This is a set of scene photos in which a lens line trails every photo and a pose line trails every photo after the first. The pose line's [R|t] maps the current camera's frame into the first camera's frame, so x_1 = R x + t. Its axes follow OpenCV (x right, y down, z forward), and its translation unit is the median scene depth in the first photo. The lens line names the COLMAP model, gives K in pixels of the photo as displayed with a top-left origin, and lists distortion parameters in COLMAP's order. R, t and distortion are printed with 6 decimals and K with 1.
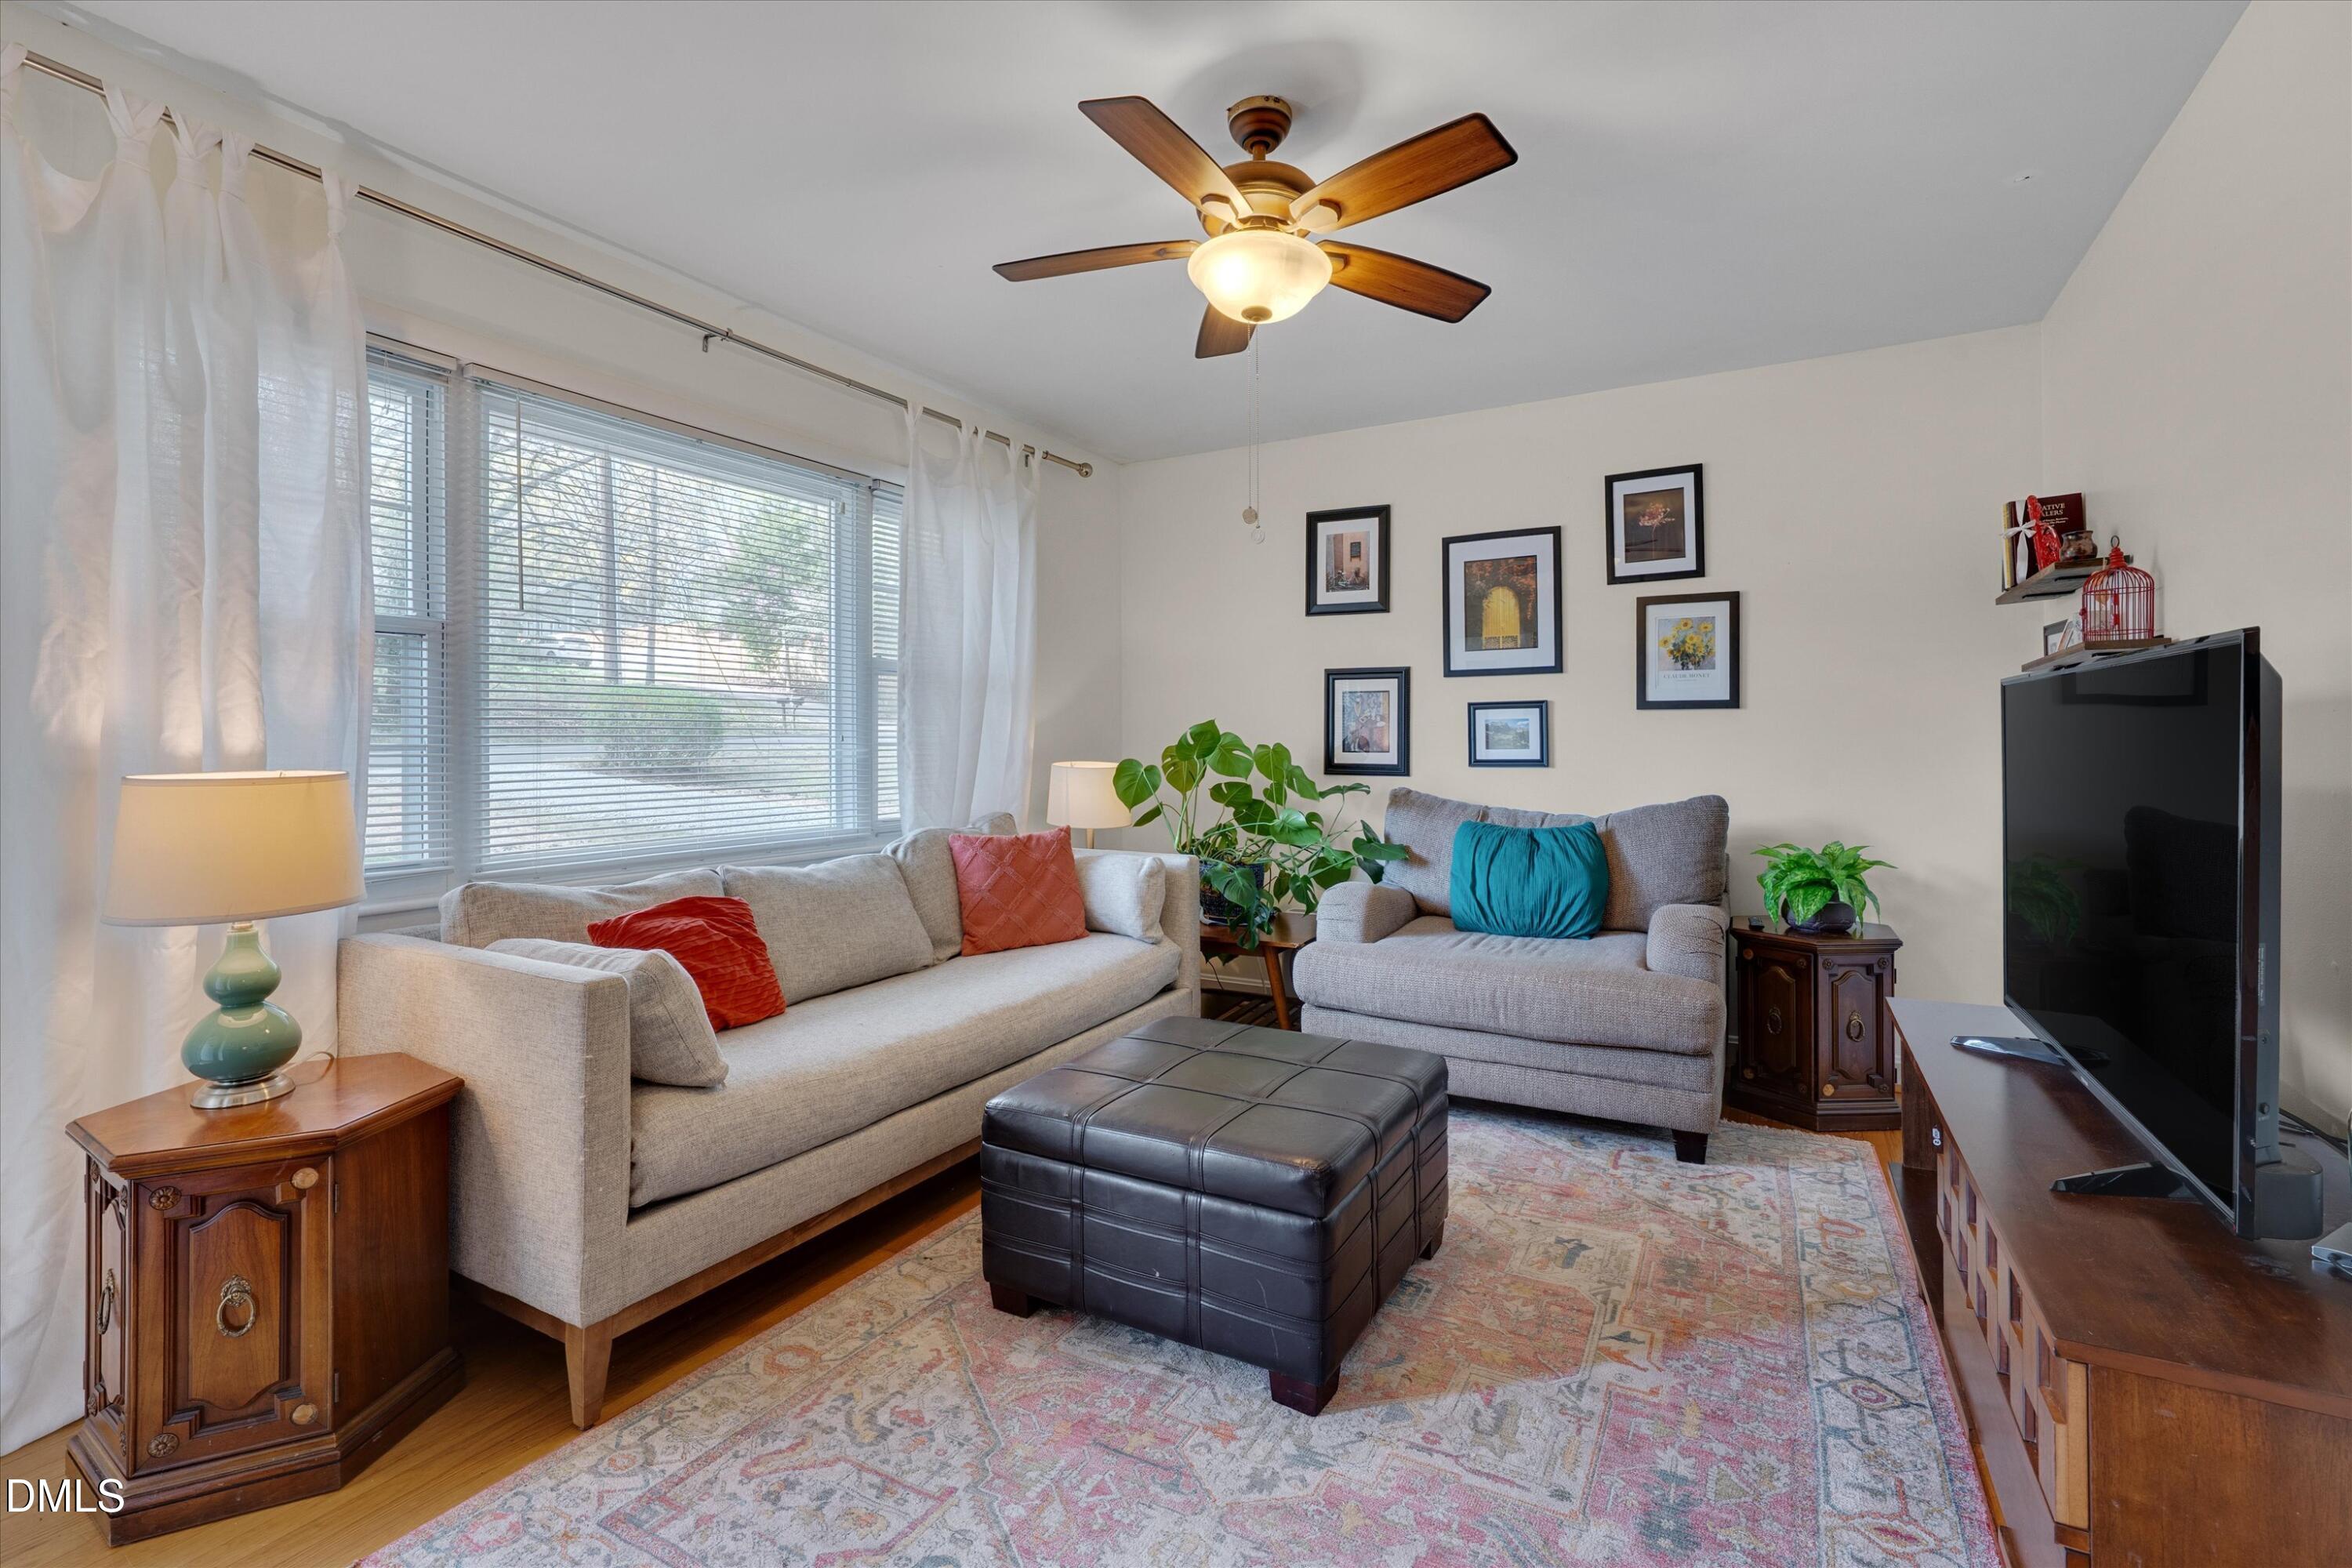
lens RADIAL K [[1059.5, 0, 1181.2], [0, 1059.5, 747.4], [0, 0, 1]] dist [-0.010870, 0.006176]
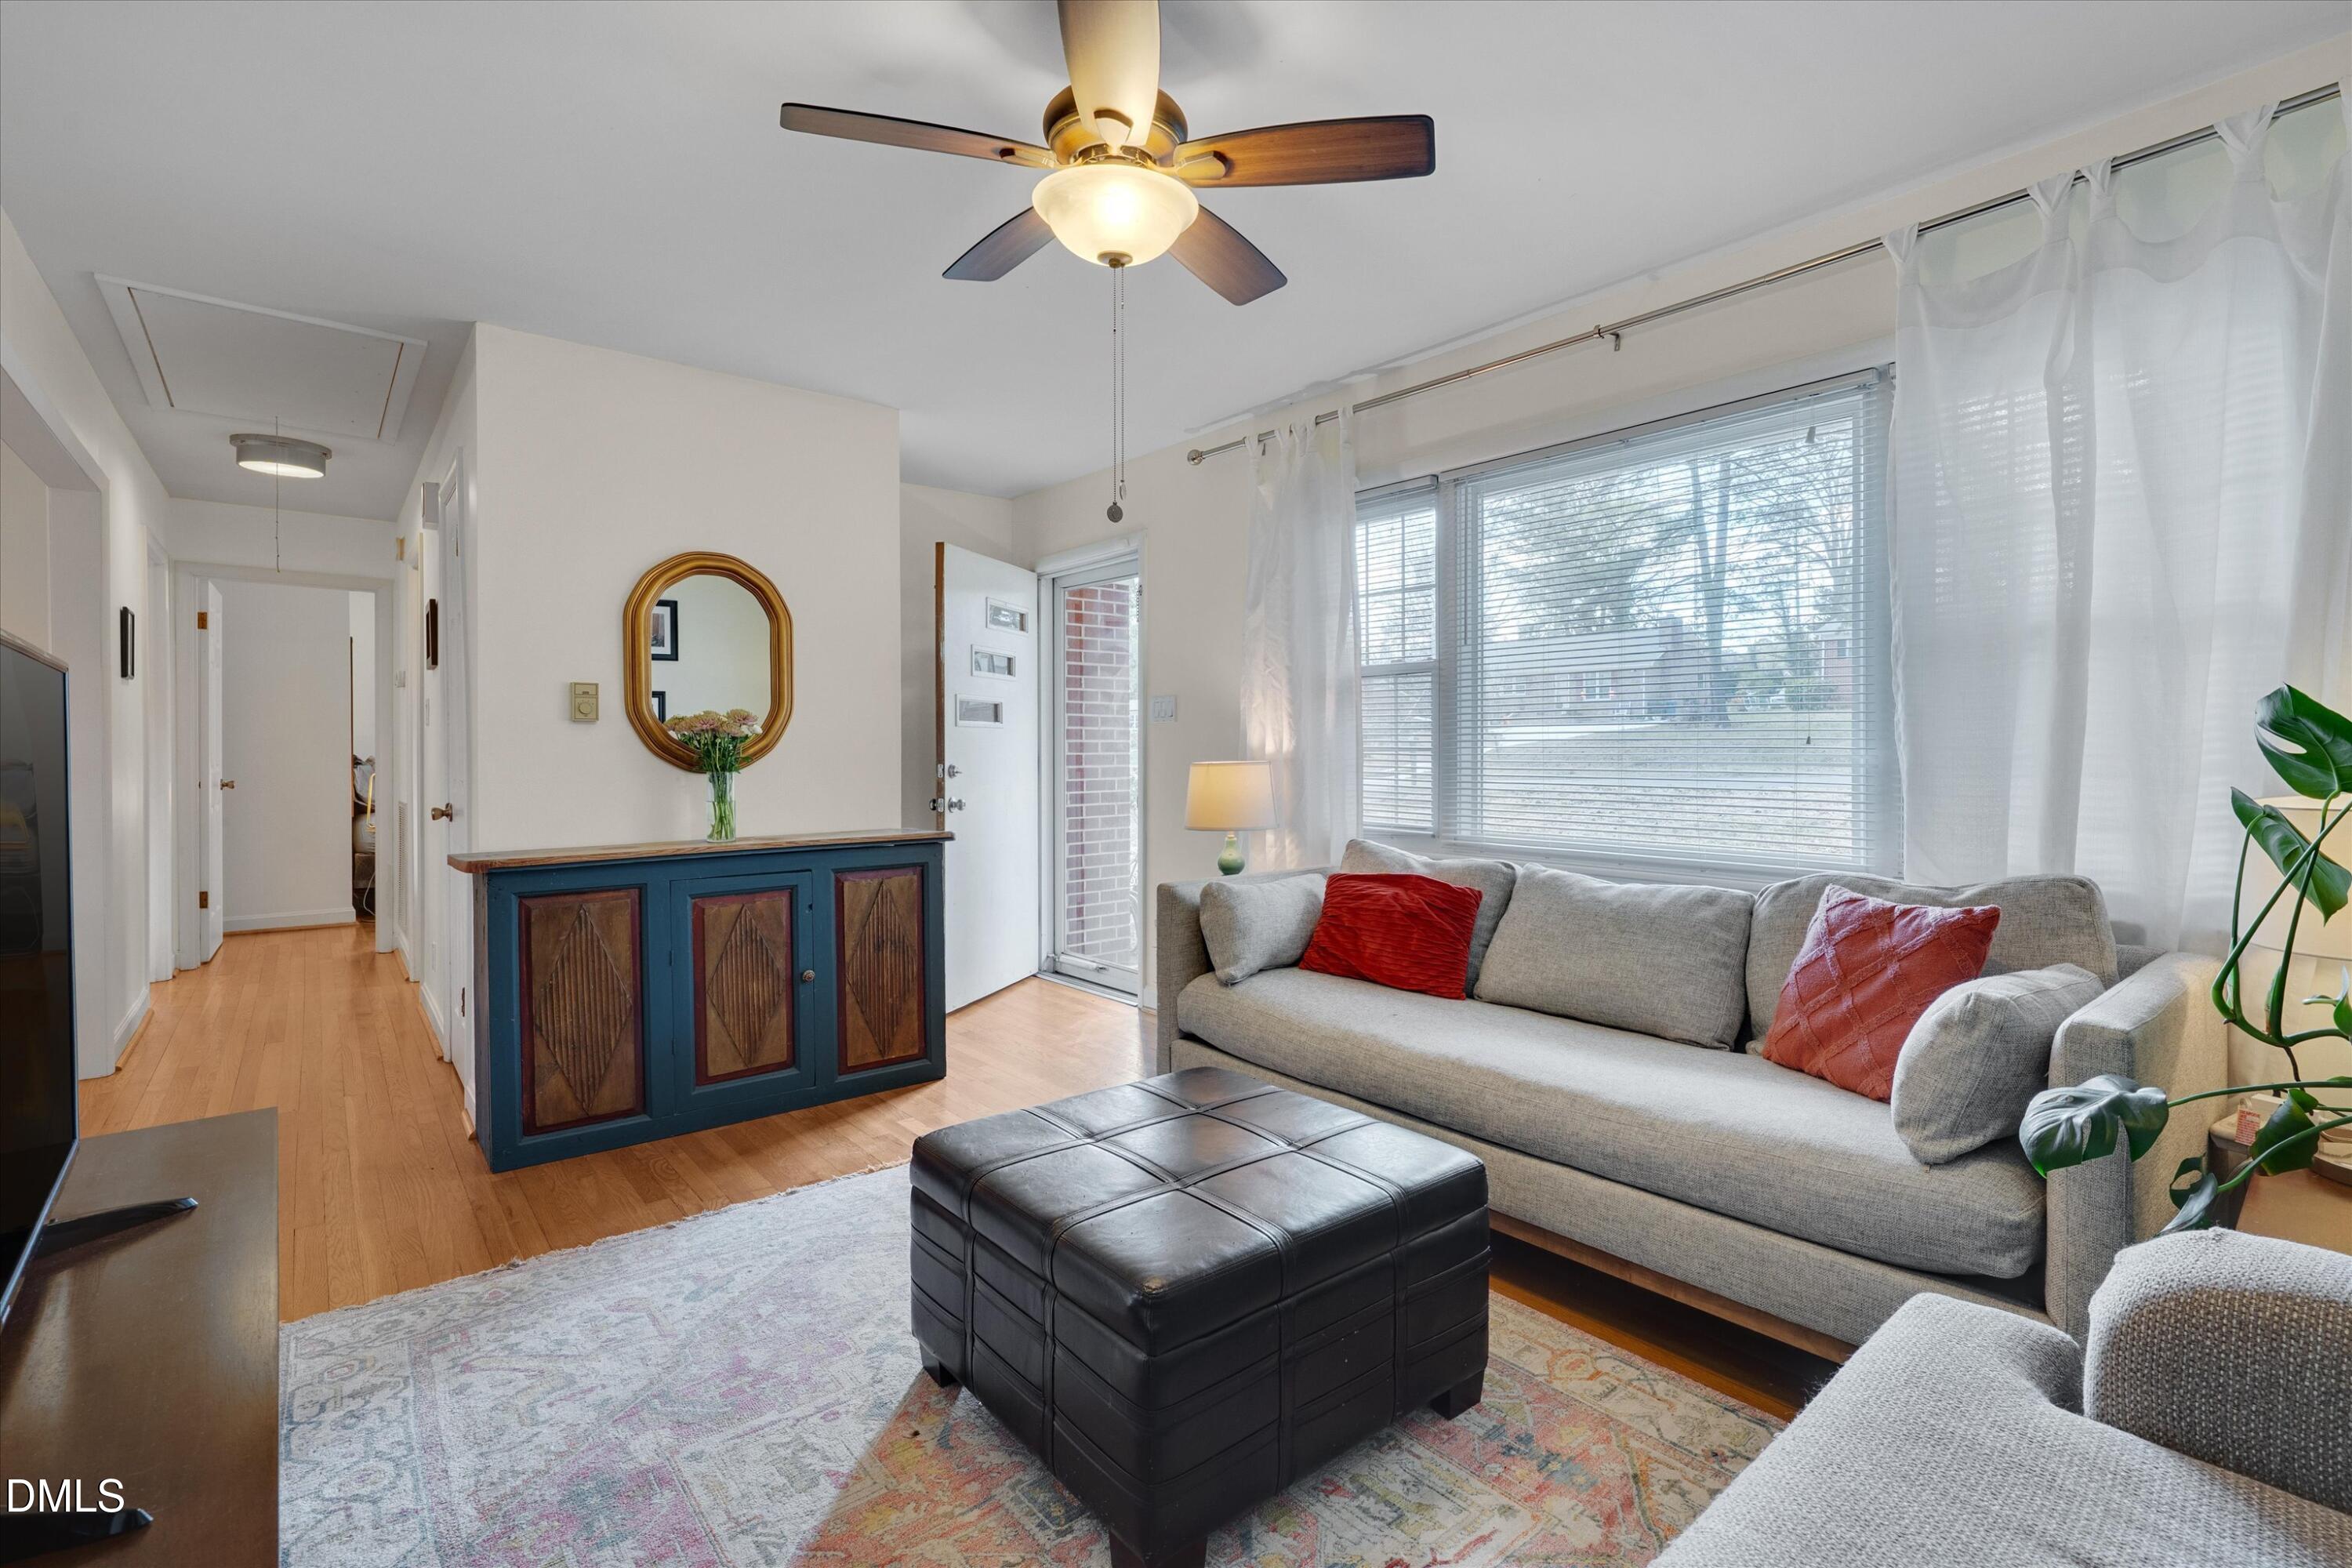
lens RADIAL K [[1026.1, 0, 1176.0], [0, 1026.1, 784.0], [0, 0, 1]] dist [-0.010197, 0.004625]
pose [[-0.342052, 0.044936, -0.938606, 0.766936], [-0.004005, 0.998777, 0.049276, -0.019183], [0.939672, 0.020614, -0.341454, 1.213662]]
